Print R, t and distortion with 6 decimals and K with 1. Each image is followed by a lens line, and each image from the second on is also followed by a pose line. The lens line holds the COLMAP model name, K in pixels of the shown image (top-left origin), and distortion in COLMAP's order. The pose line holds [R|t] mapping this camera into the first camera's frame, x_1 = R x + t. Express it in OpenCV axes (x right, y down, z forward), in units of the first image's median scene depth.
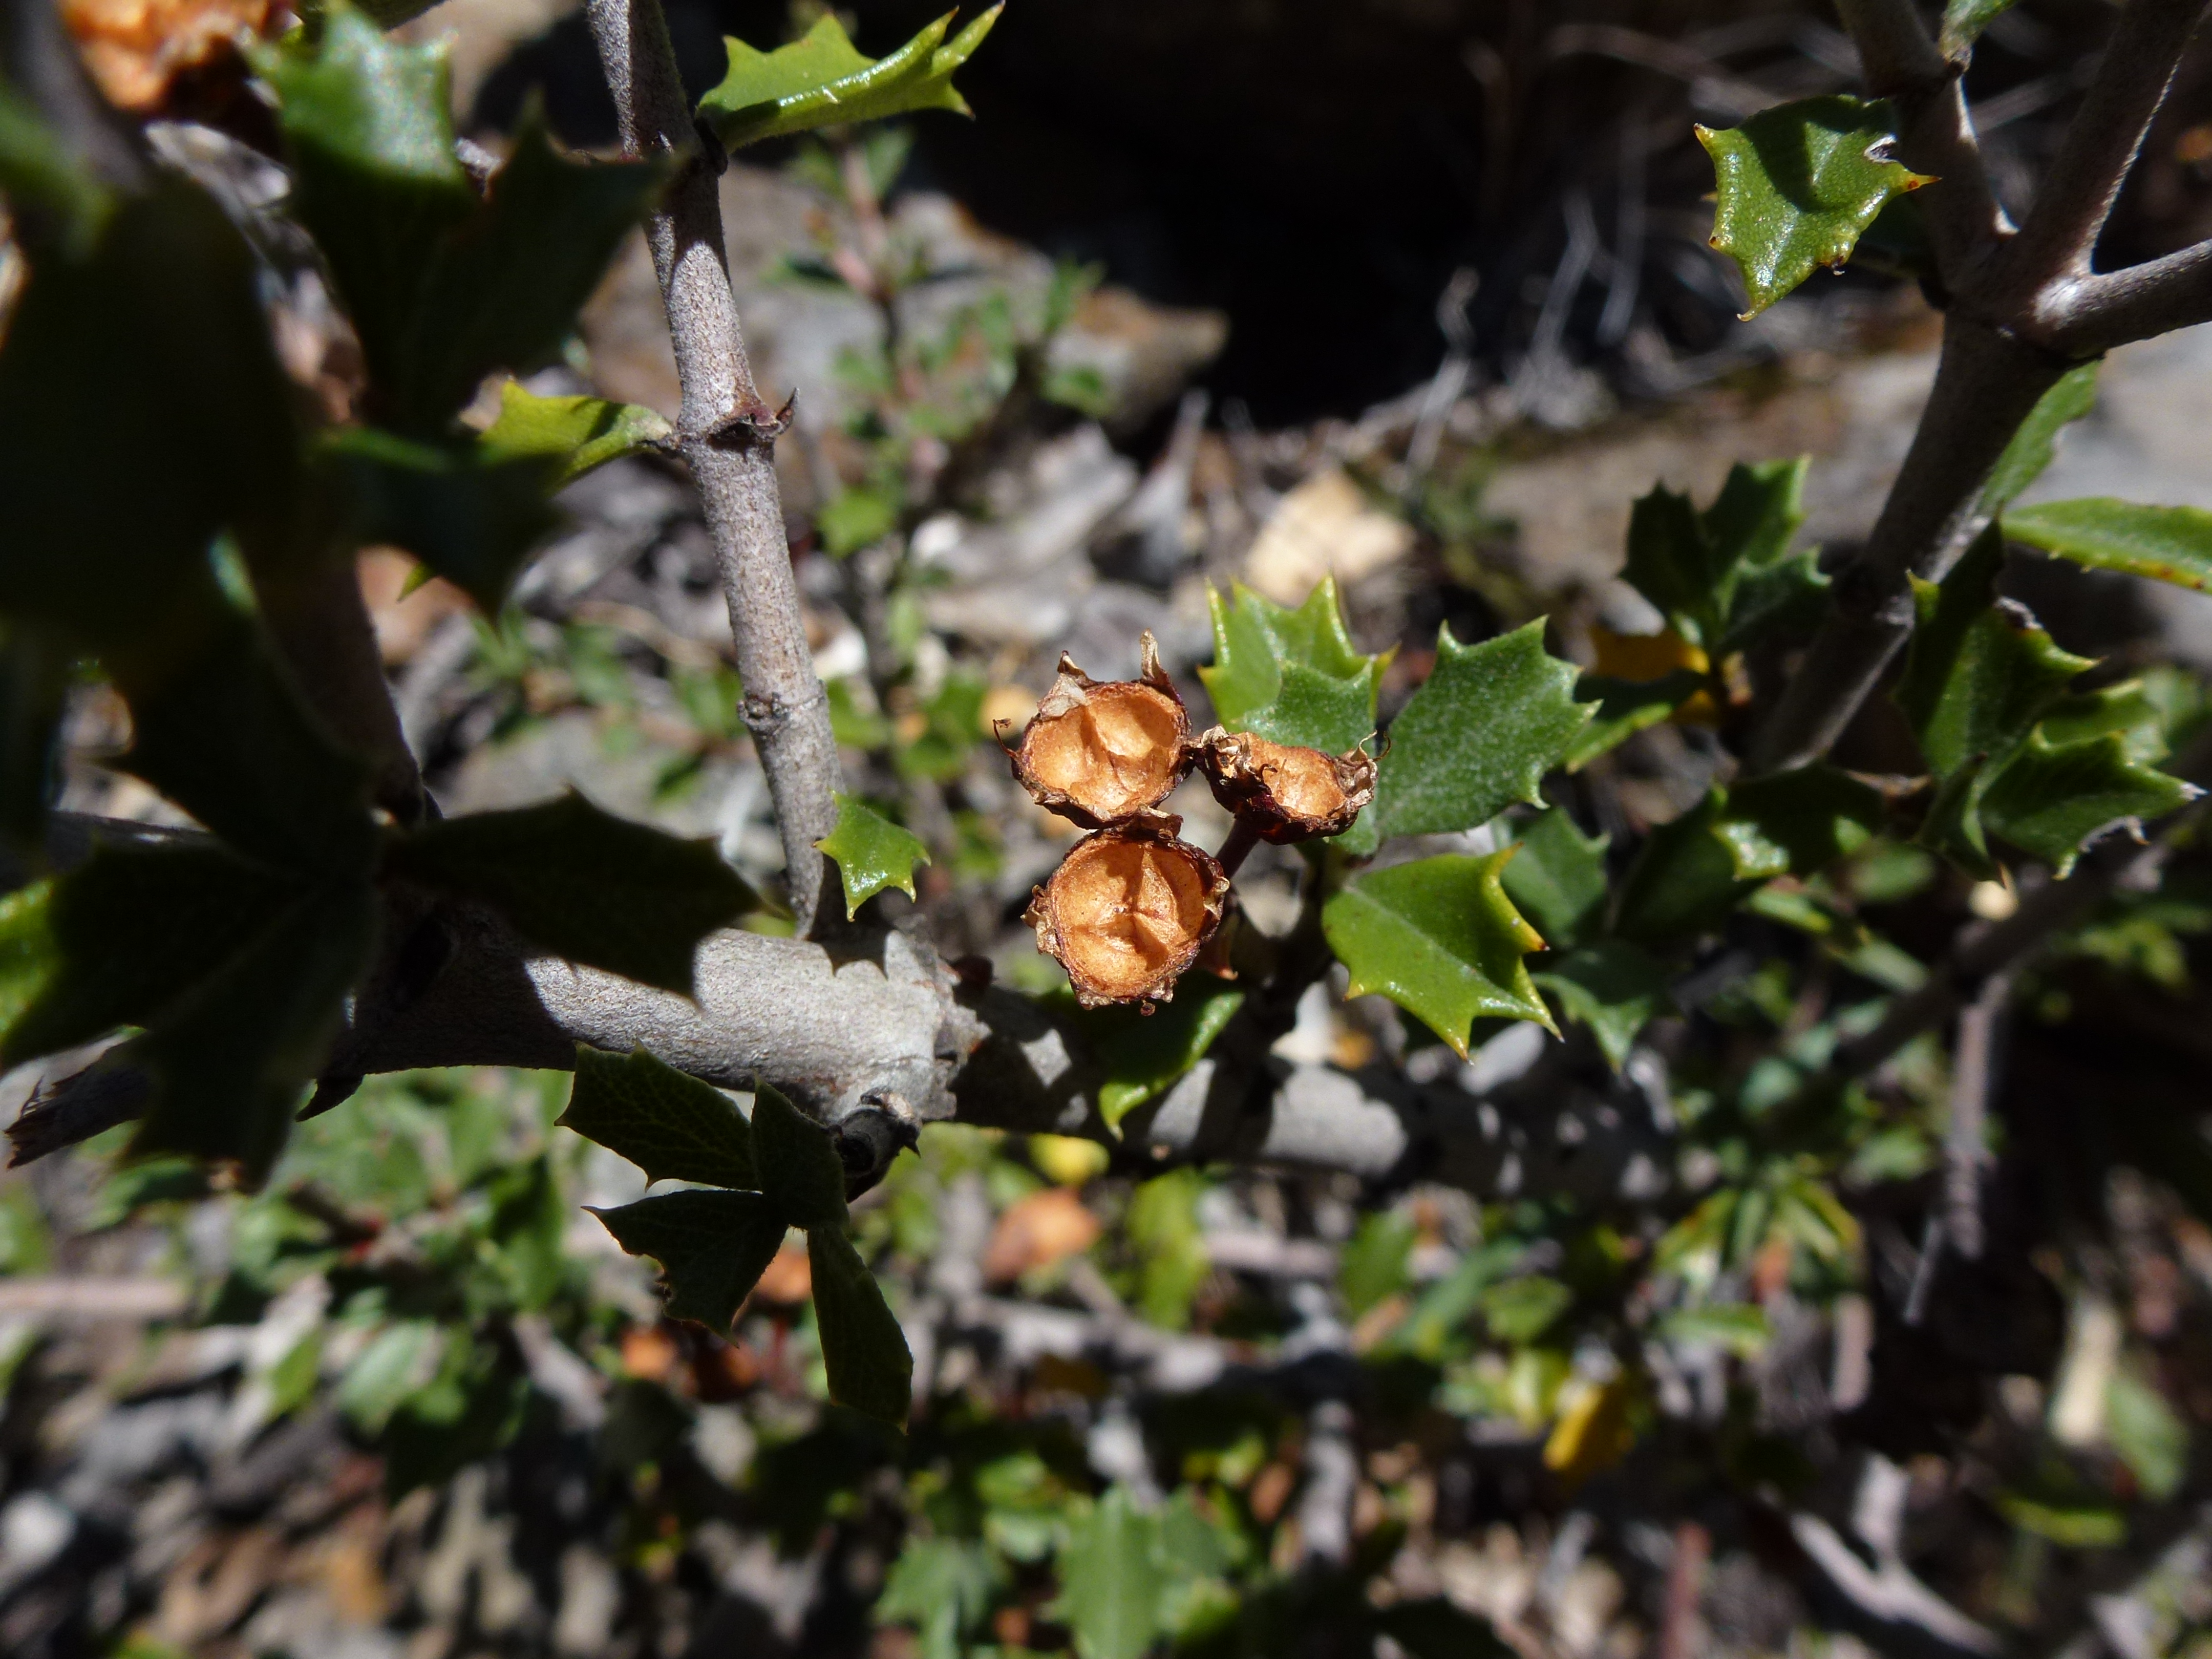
lens RADIAL K [[1607.5, 0, 1106.0], [0, 1607.5, 829.5], [0, 0, 1]] dist [-0.003185, -0.035554]
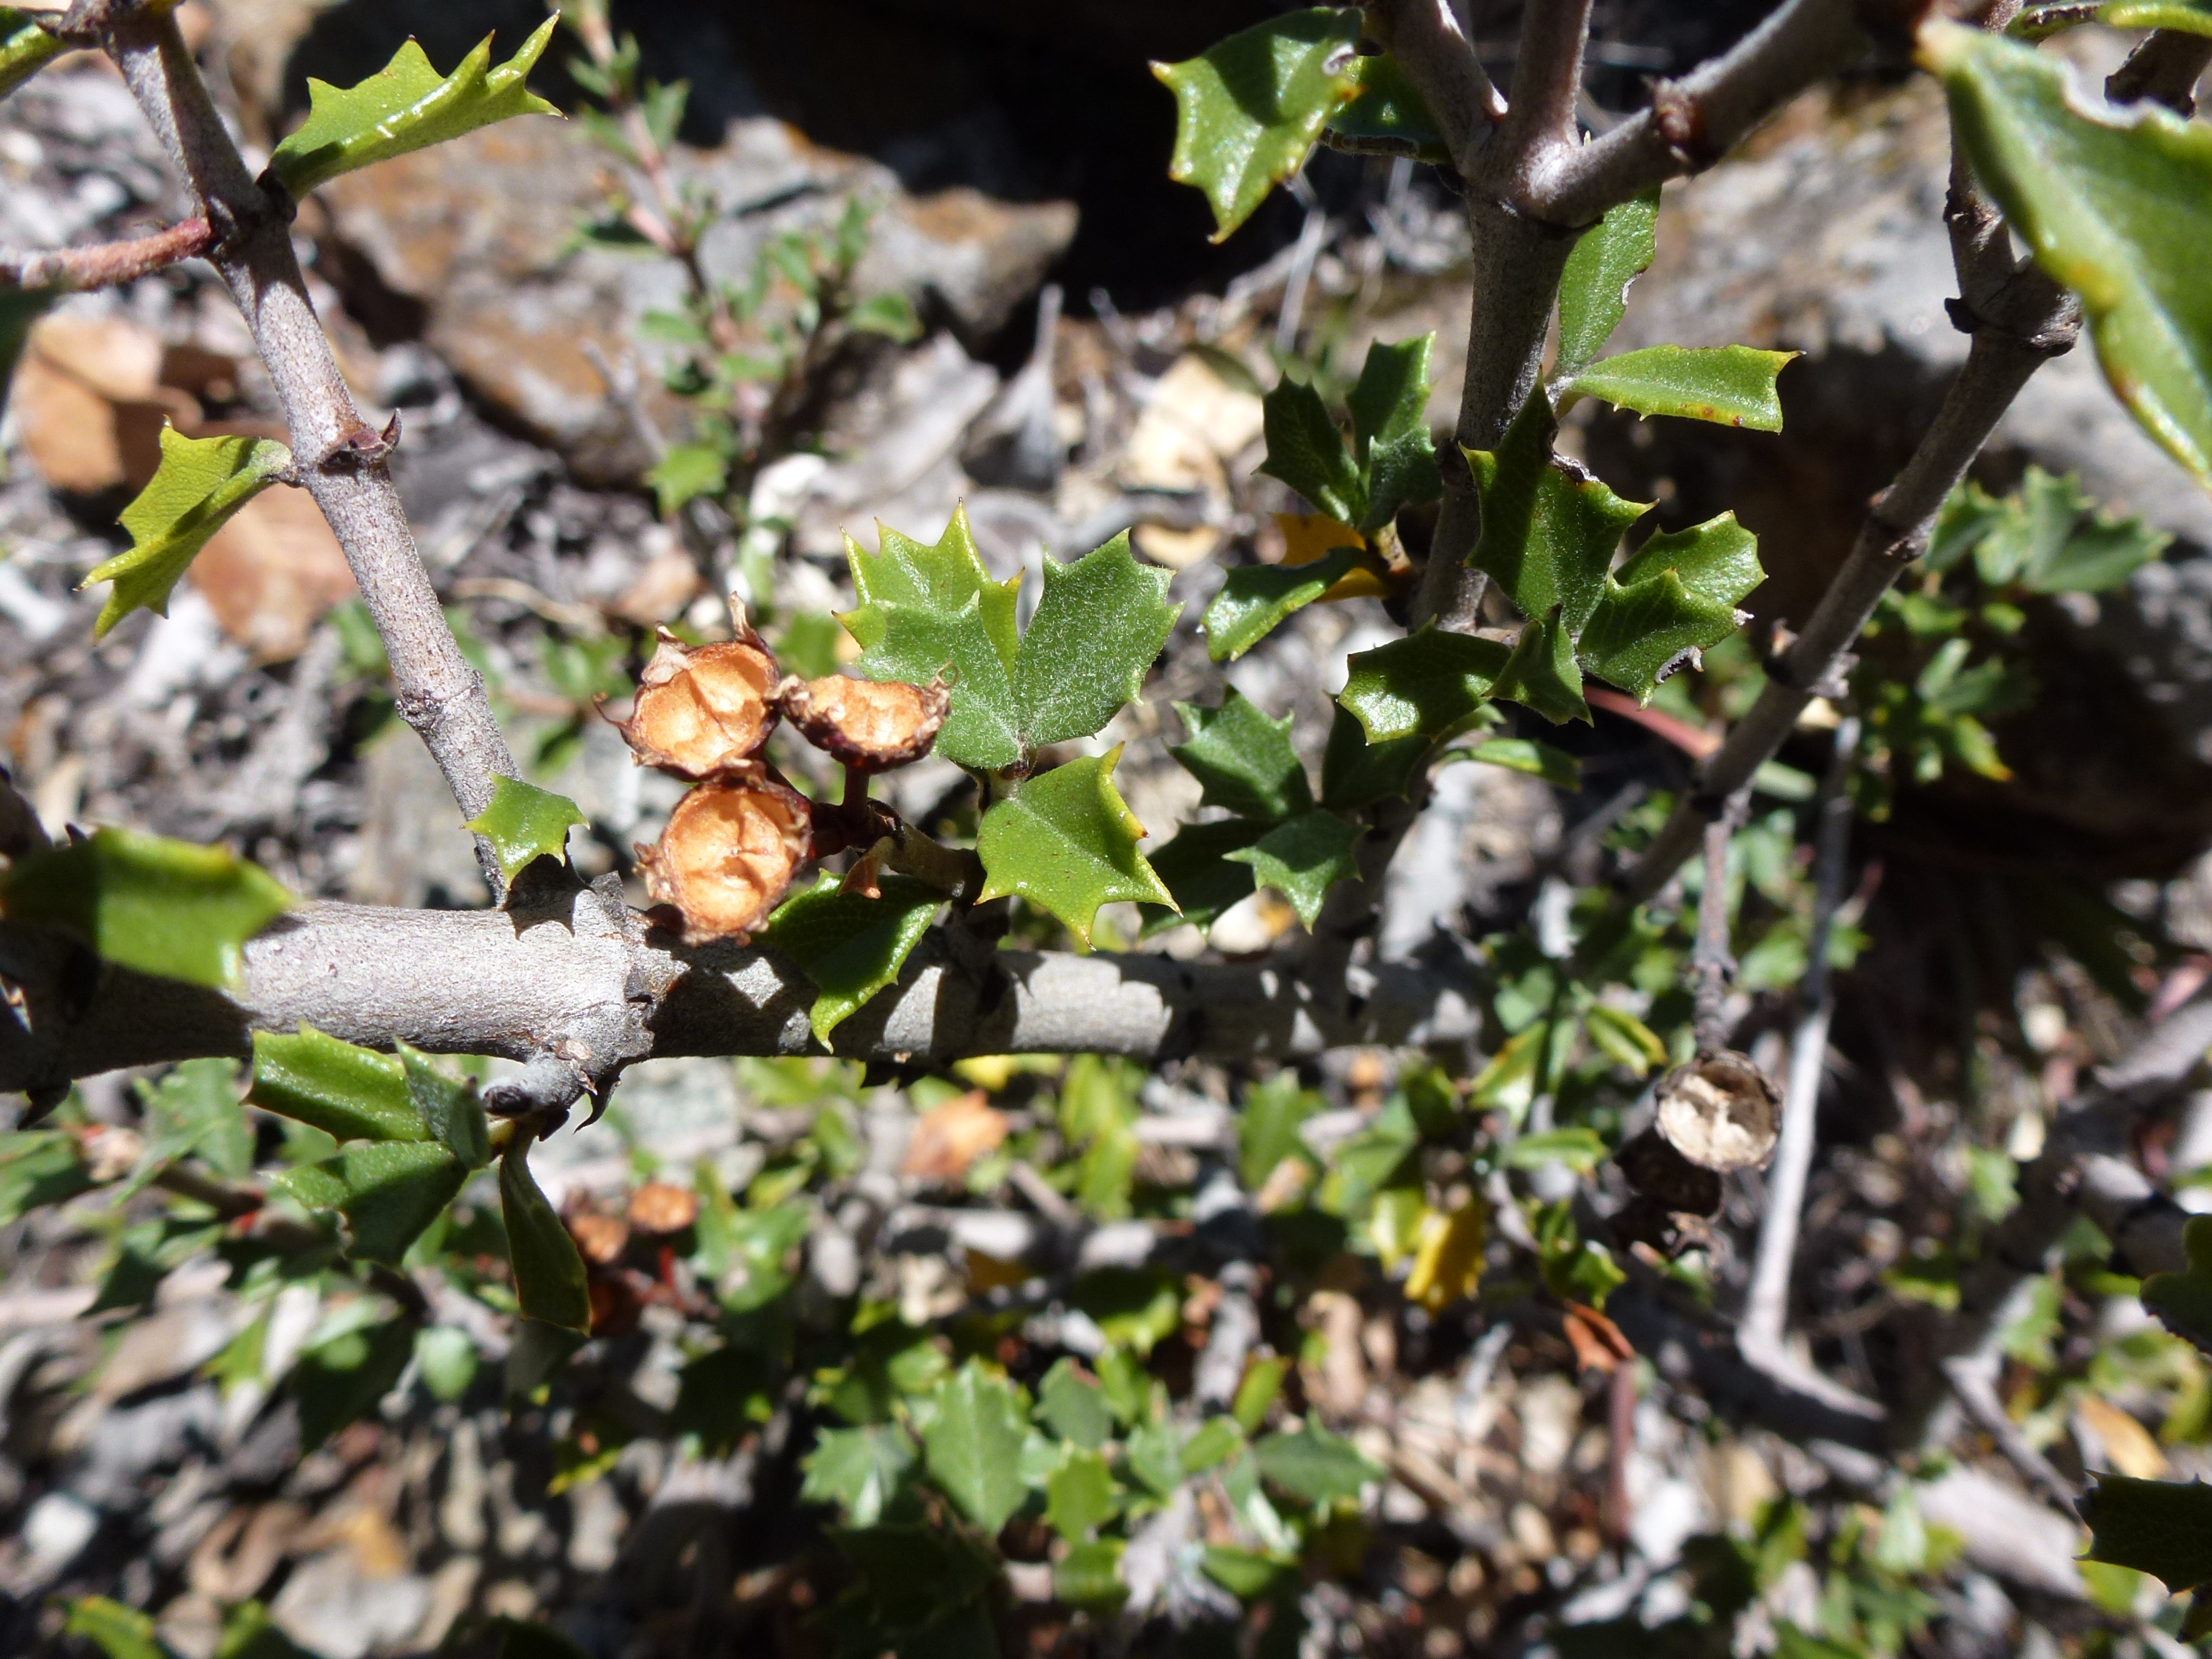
lens RADIAL K [[1635.9, 0, 1106.0], [0, 1635.9, 829.5], [0, 0, 1]] dist [-0.014612, -0.026821]
pose [[0.992349, -0.122927, -0.011470, 0.242668], [0.123416, 0.990200, 0.065362, -0.006453], [0.003323, -0.066278, 0.997796, -0.102945]]
